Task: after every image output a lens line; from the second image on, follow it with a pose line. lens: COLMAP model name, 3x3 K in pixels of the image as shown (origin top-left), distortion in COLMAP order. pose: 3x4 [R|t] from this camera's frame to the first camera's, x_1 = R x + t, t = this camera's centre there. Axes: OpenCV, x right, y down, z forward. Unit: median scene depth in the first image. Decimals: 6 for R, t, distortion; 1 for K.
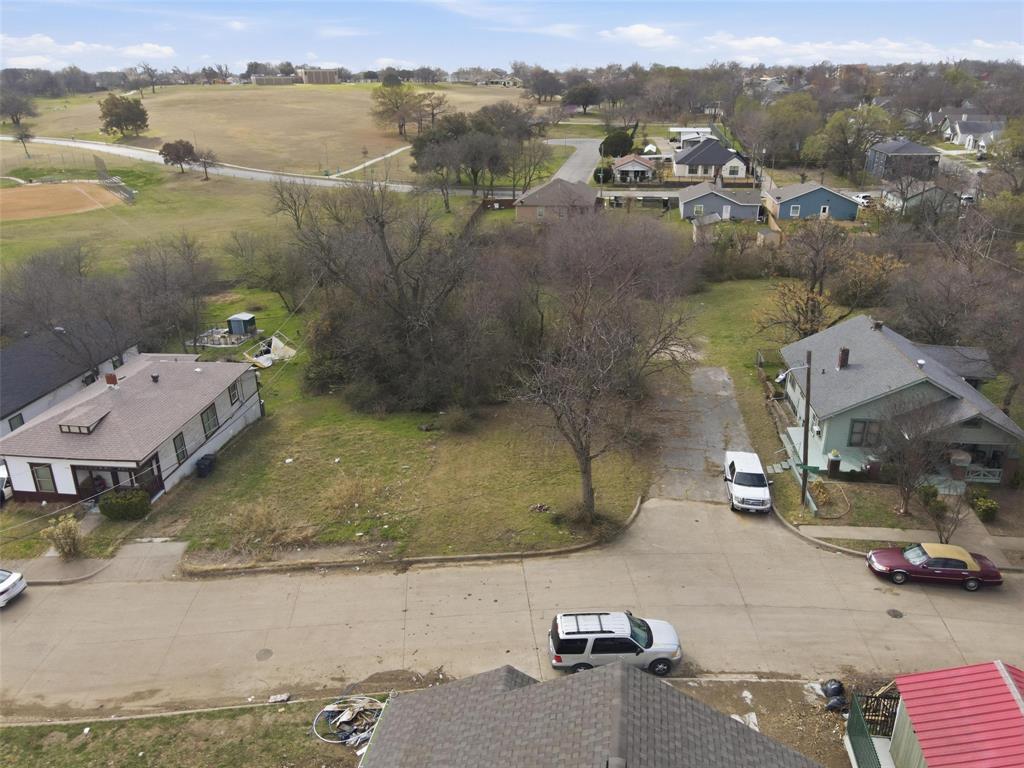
lens RADIAL K [[751.8, 0, 512.0], [0, 751.8, 384.0], [0, 0, 1]] dist [0.010545, 0.005639]
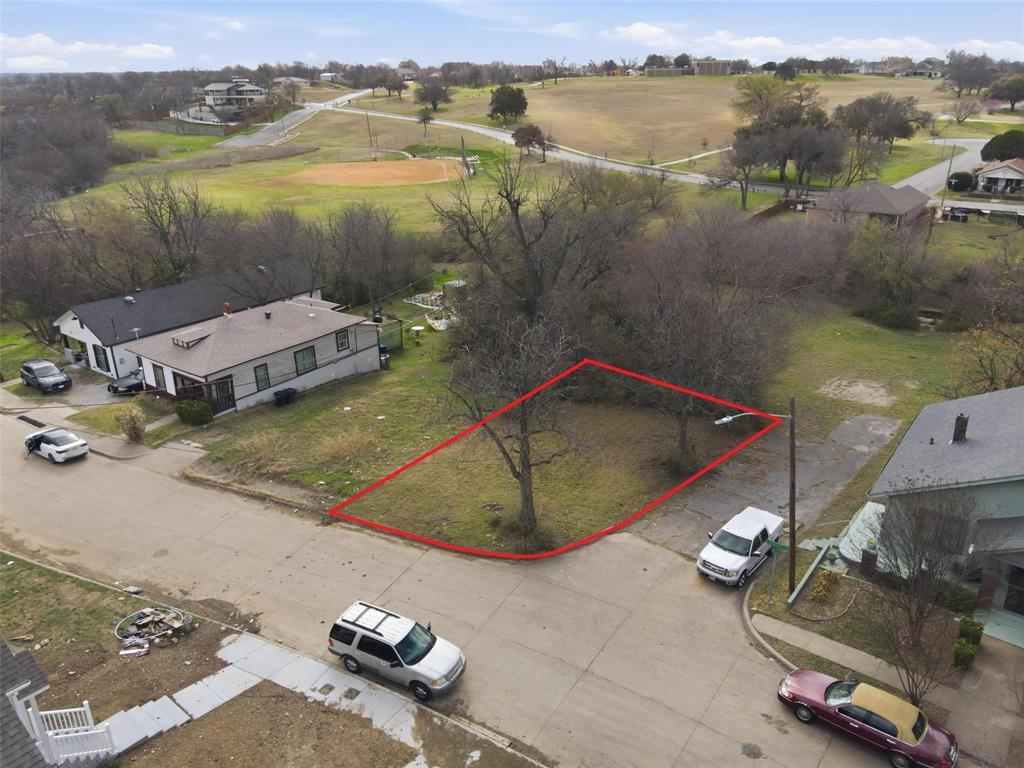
lens RADIAL K [[751.8, 0, 512.0], [0, 751.8, 384.0], [0, 0, 1]] dist [0.010545, 0.005639]
pose [[0.869050, 0.190925, -0.456399, 0.452020], [-0.187513, 0.980818, 0.053251, -0.040153], [0.457812, 0.039303, 0.888180, 0.161894]]
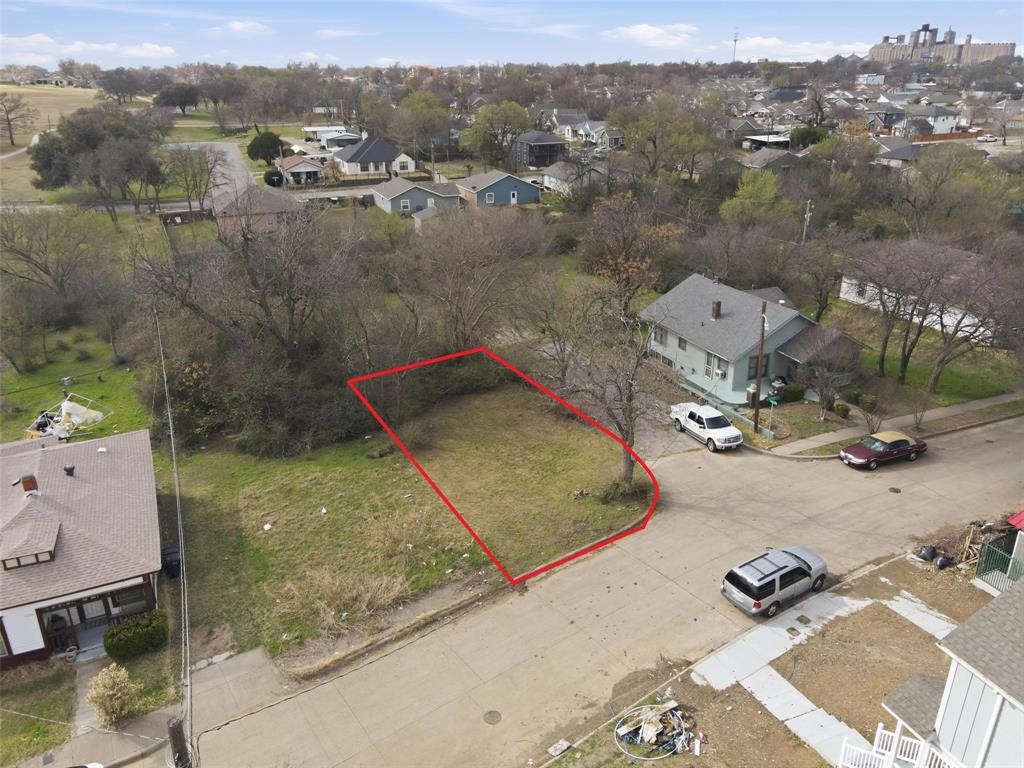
lens RADIAL K [[751.8, 0, 512.0], [0, 751.8, 384.0], [0, 0, 1]] dist [0.010545, 0.005639]
pose [[0.858636, -0.195845, 0.473696, -0.485508], [0.195797, 0.979369, 0.050003, -0.048748], [-0.473716, 0.049814, 0.879268, 0.140656]]
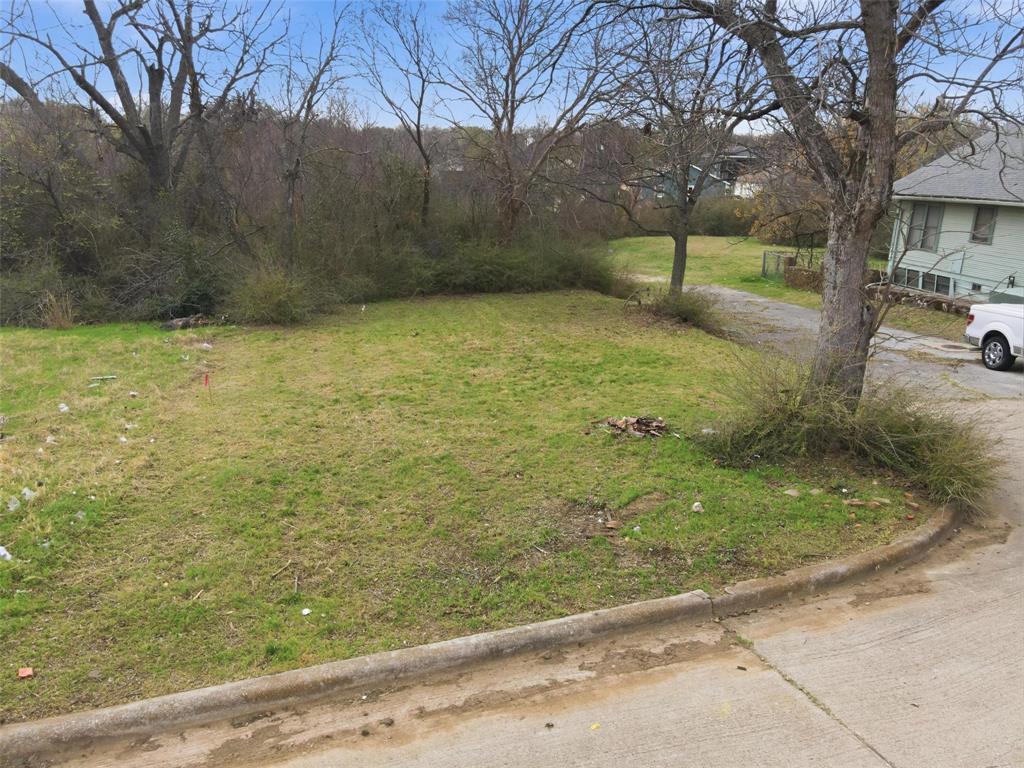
lens RADIAL K [[751.8, 0, 512.0], [0, 751.8, 384.0], [0, 0, 1]] dist [0.010545, 0.005639]
pose [[0.962450, -0.045746, 0.267575, -0.073278], [0.073764, 0.992682, -0.095611, 0.168657], [-0.261243, 0.111759, 0.958782, 0.746015]]
